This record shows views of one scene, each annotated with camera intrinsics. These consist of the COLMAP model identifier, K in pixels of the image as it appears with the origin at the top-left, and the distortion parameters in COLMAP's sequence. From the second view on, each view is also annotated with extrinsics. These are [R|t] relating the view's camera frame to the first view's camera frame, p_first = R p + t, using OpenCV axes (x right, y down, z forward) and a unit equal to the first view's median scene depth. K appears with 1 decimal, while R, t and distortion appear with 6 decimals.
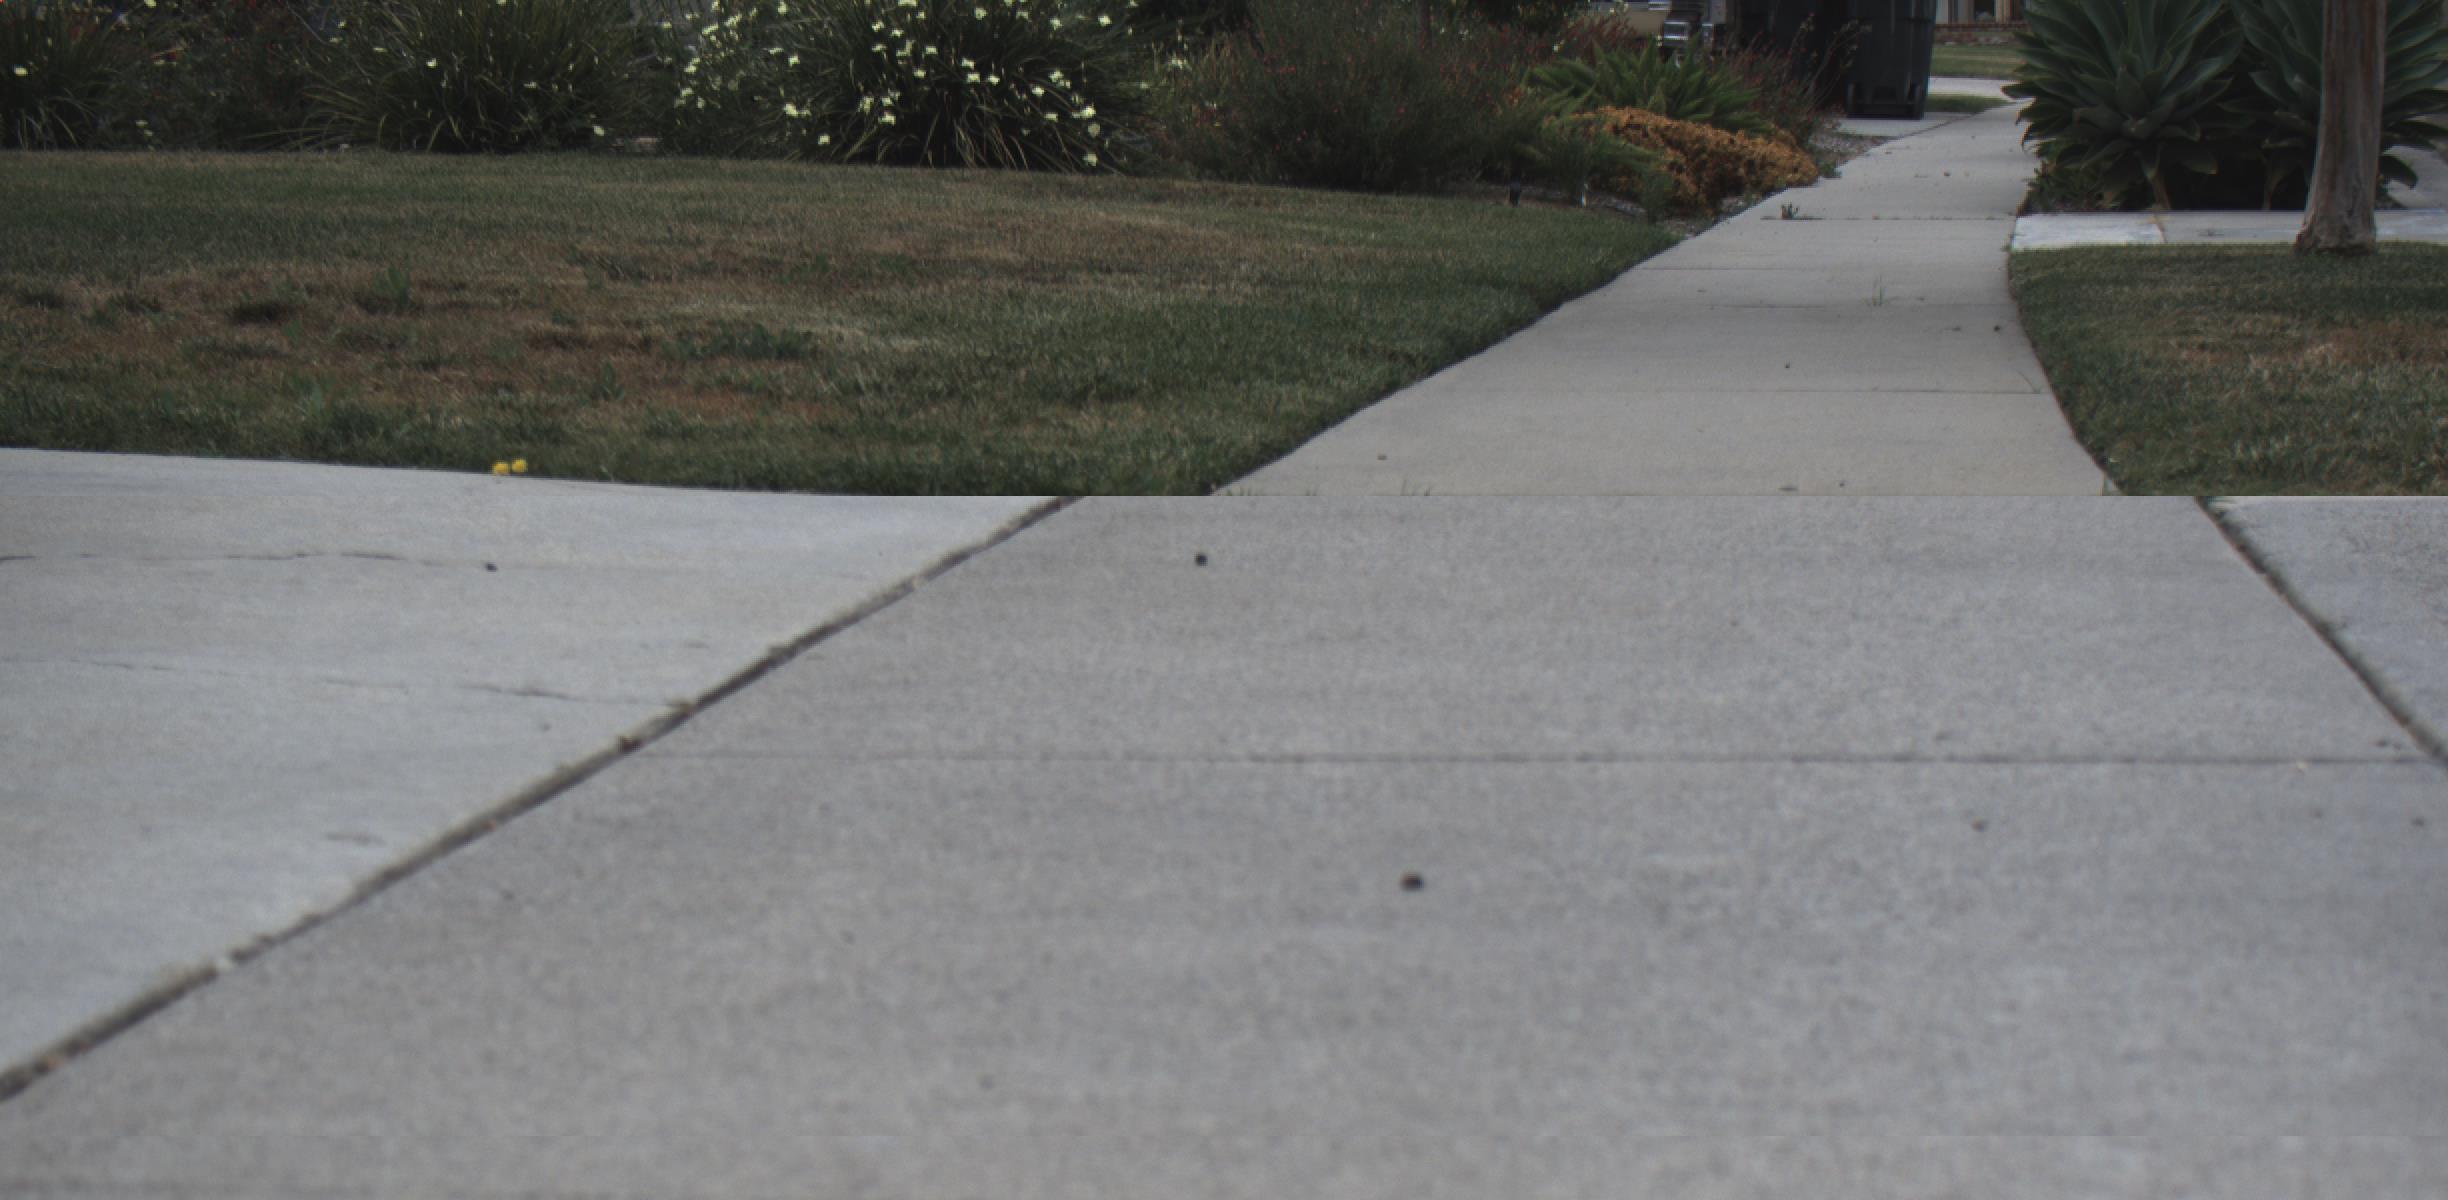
lens RADIAL K [[4636.6, 0, 1282.8], [0, 4636.6, 1031.7], [0, 0, 1]] dist [-0.158106, 0.864068]
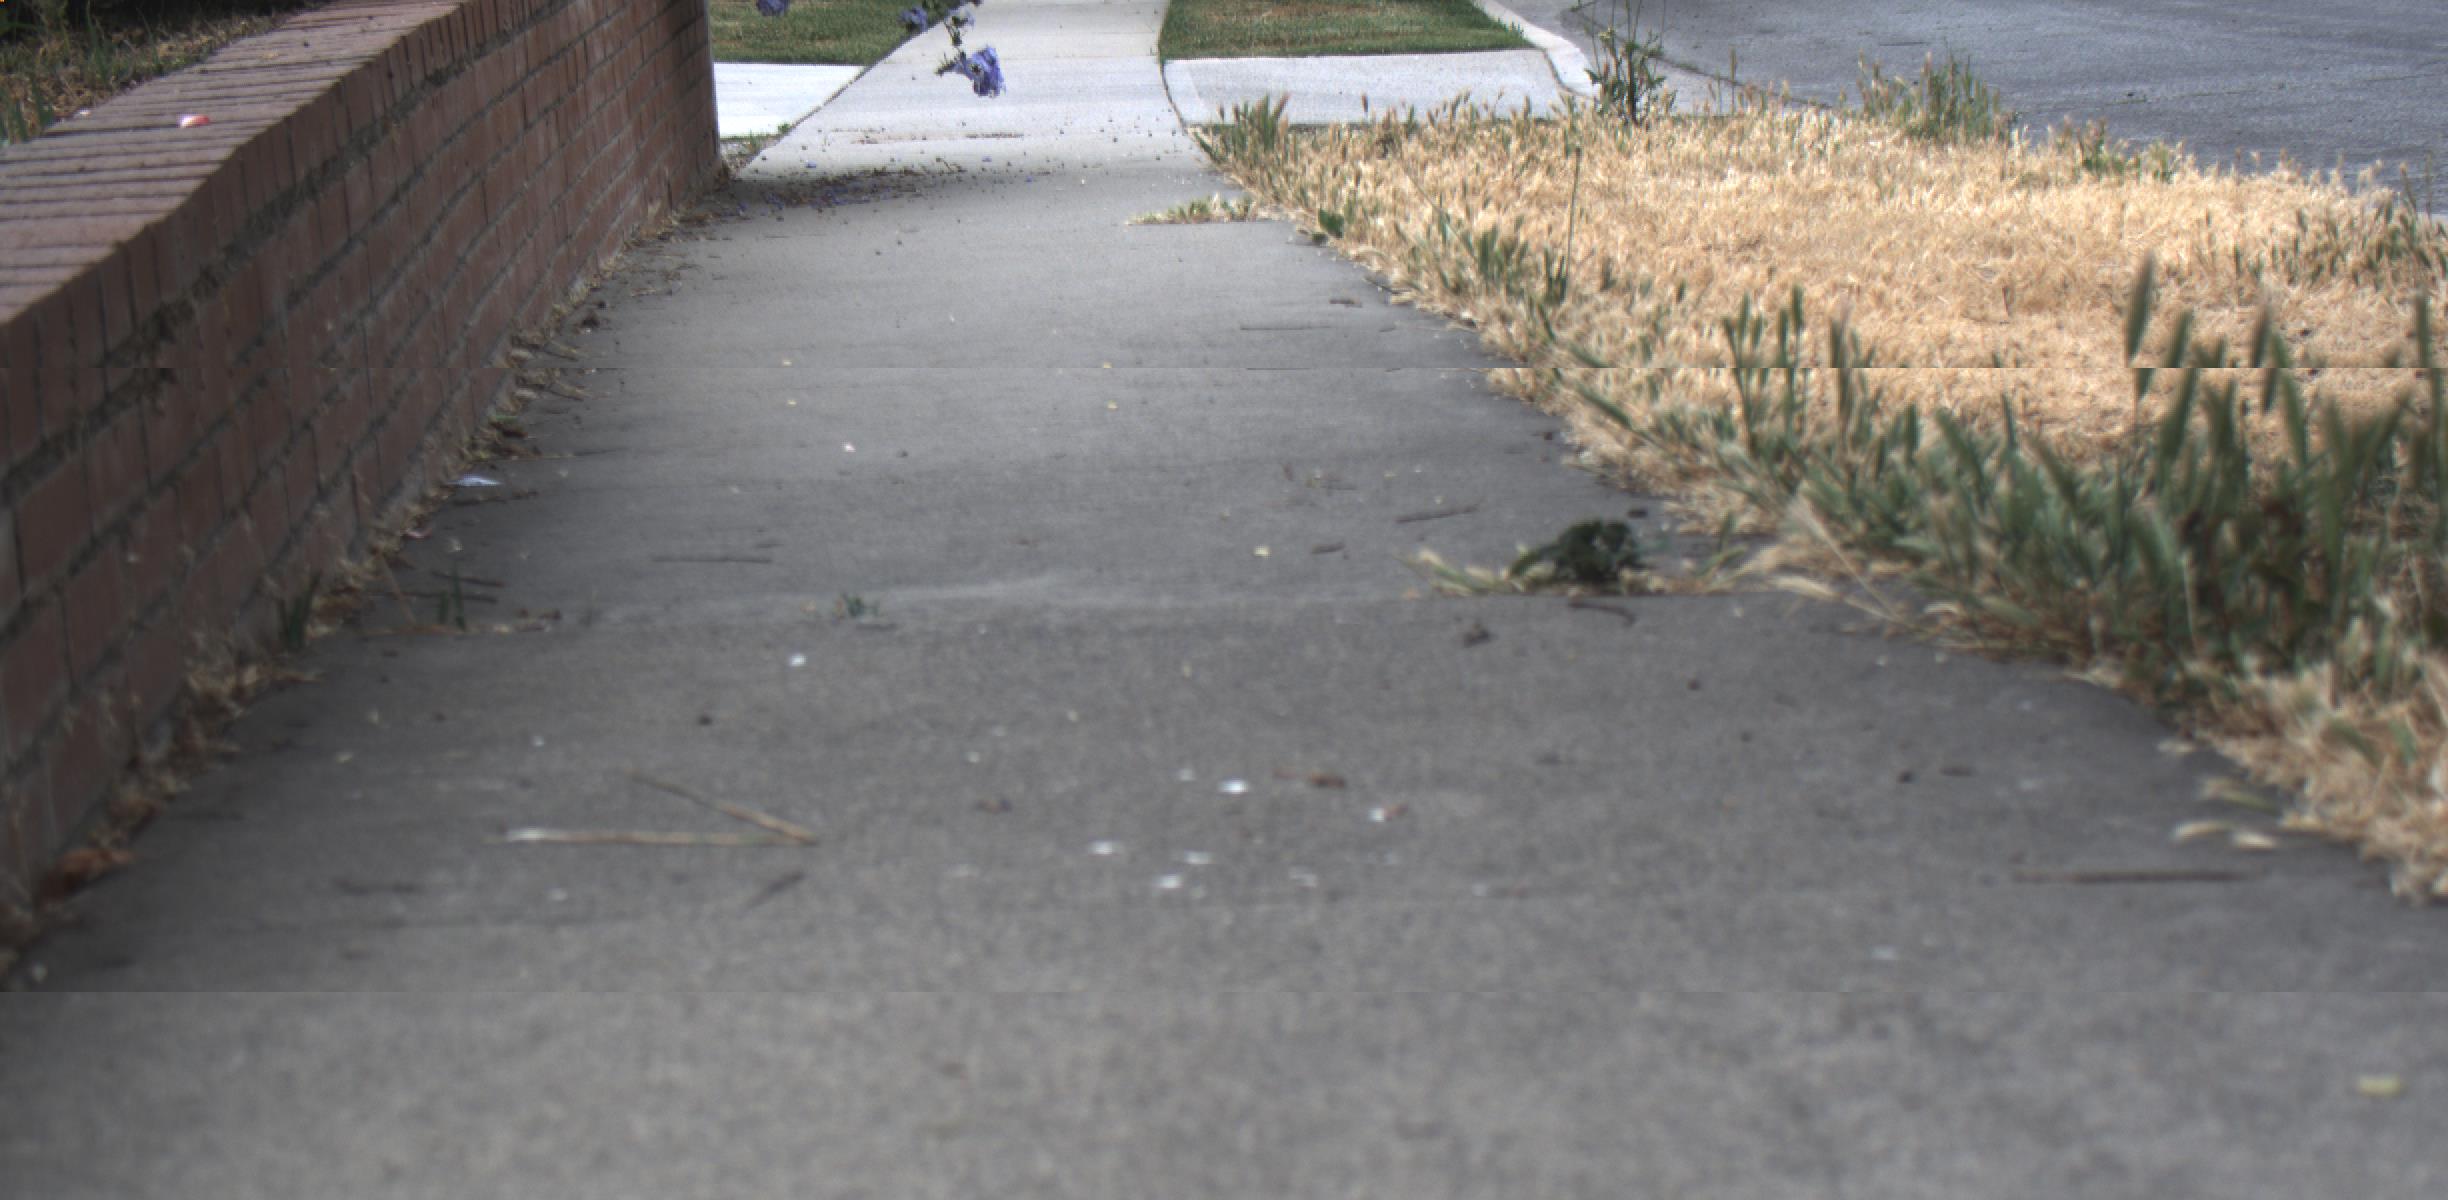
lens RADIAL K [[4636.6, 0, 1282.8], [0, 4636.6, 1031.7], [0, 0, 1]] dist [-0.158106, 0.864068]
pose [[0.989041, -0.053592, 0.137573, -0.082443], [0.045514, 0.997087, 0.061211, 0.143544], [-0.140453, -0.054278, 0.988598, -0.865210]]
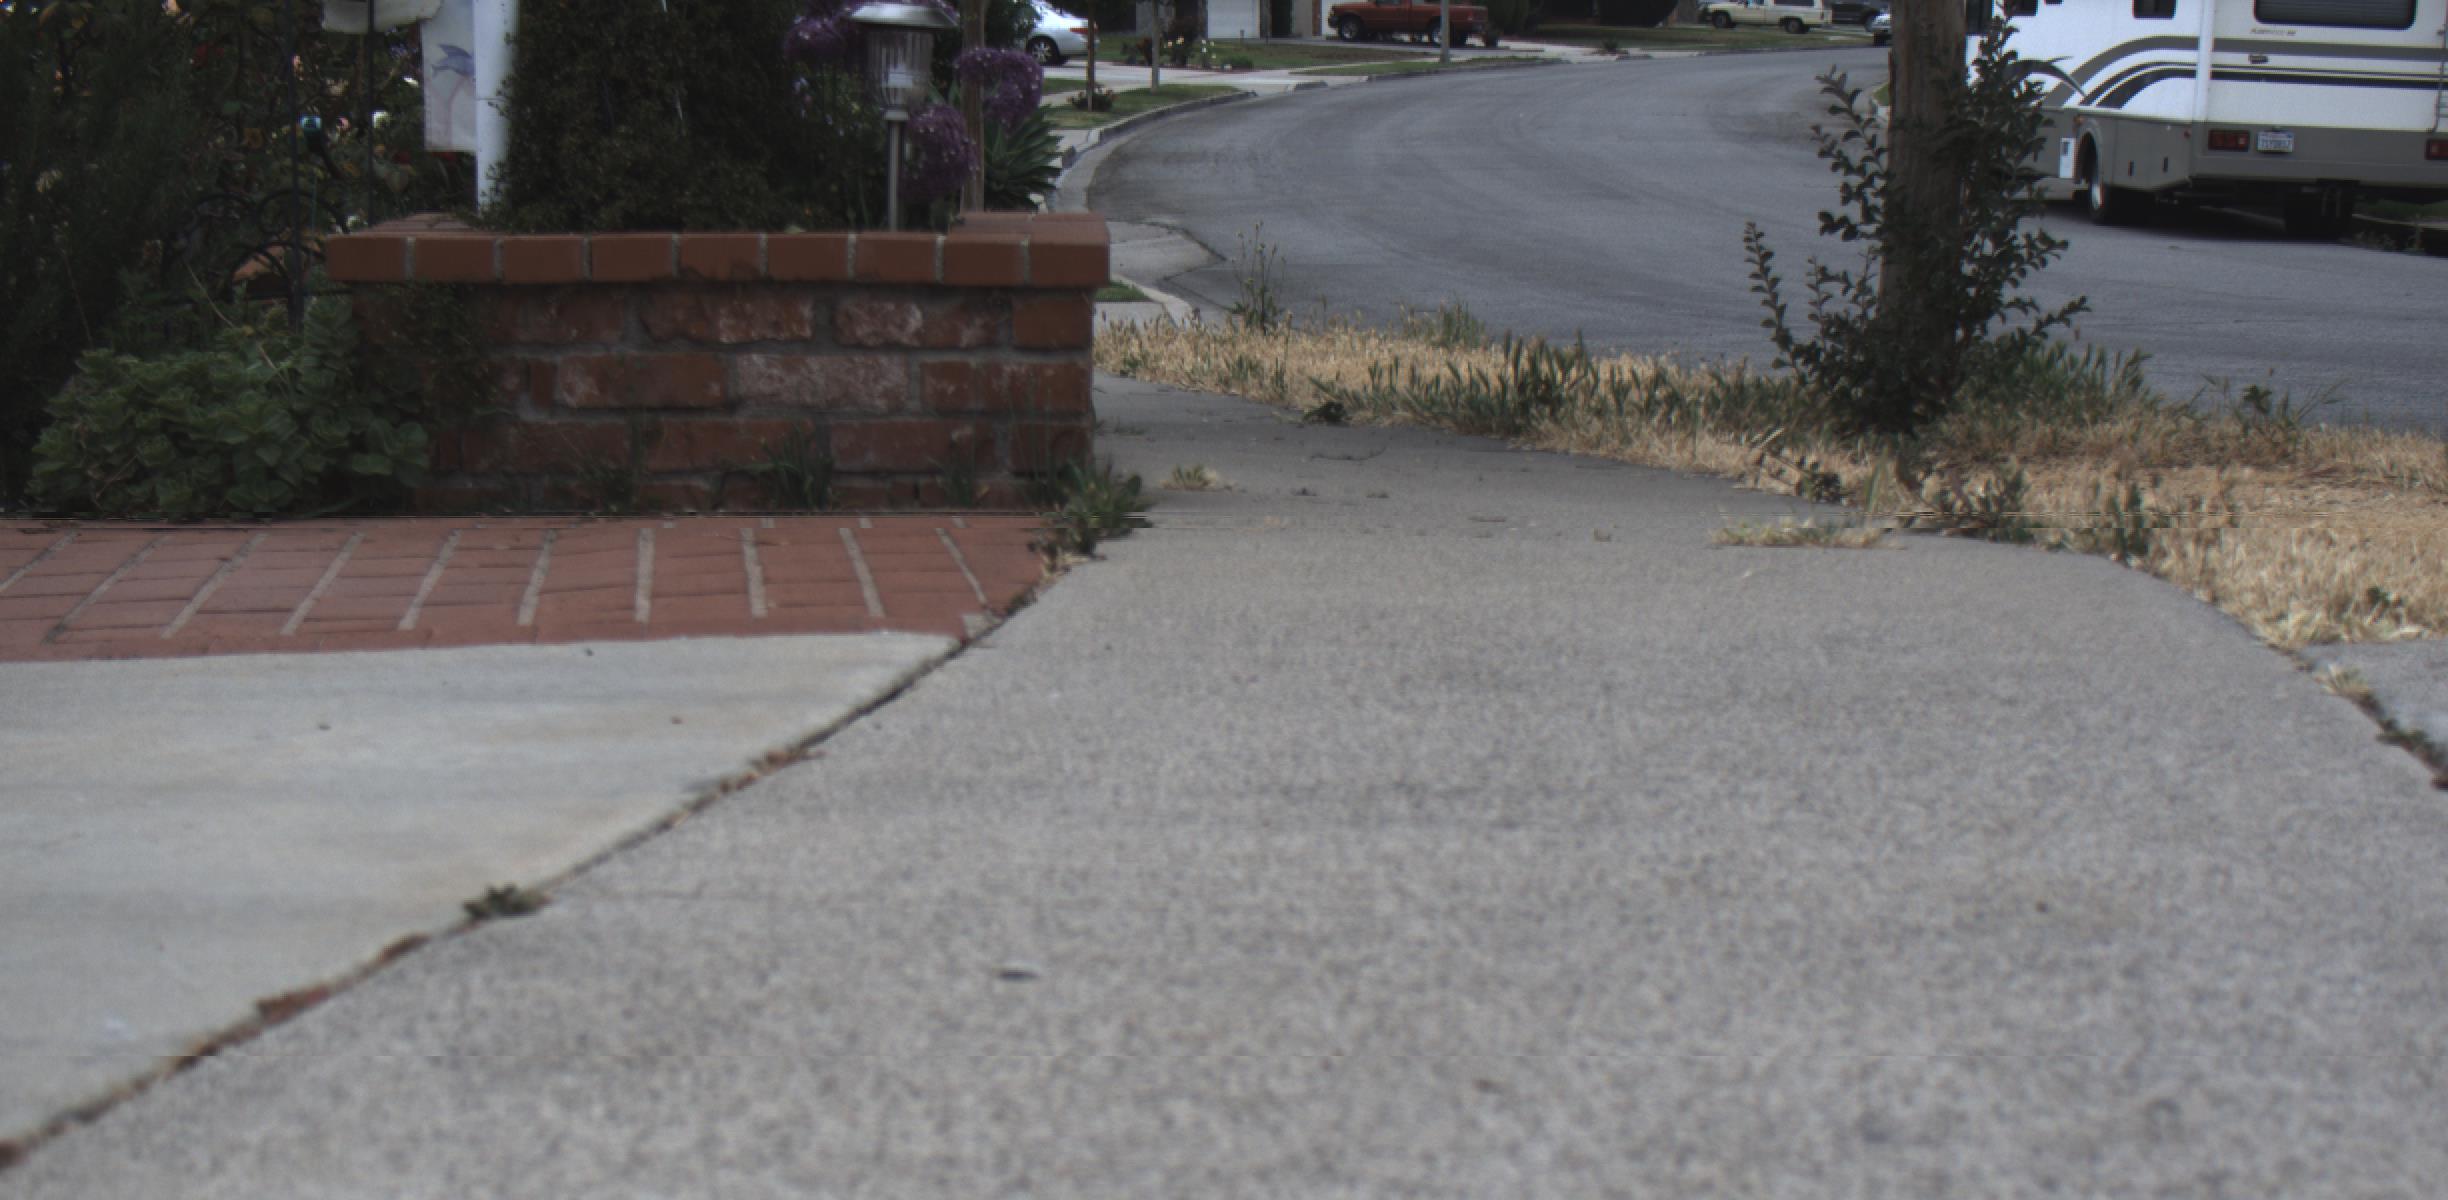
lens RADIAL K [[4636.6, 0, 1282.8], [0, 4636.6, 1031.7], [0, 0, 1]] dist [-0.158106, 0.864068]
pose [[0.968803, -0.016908, 0.247254, -0.206024], [0.016128, 0.999857, 0.005180, 0.216828], [-0.247306, -0.001030, 0.968937, -1.279250]]
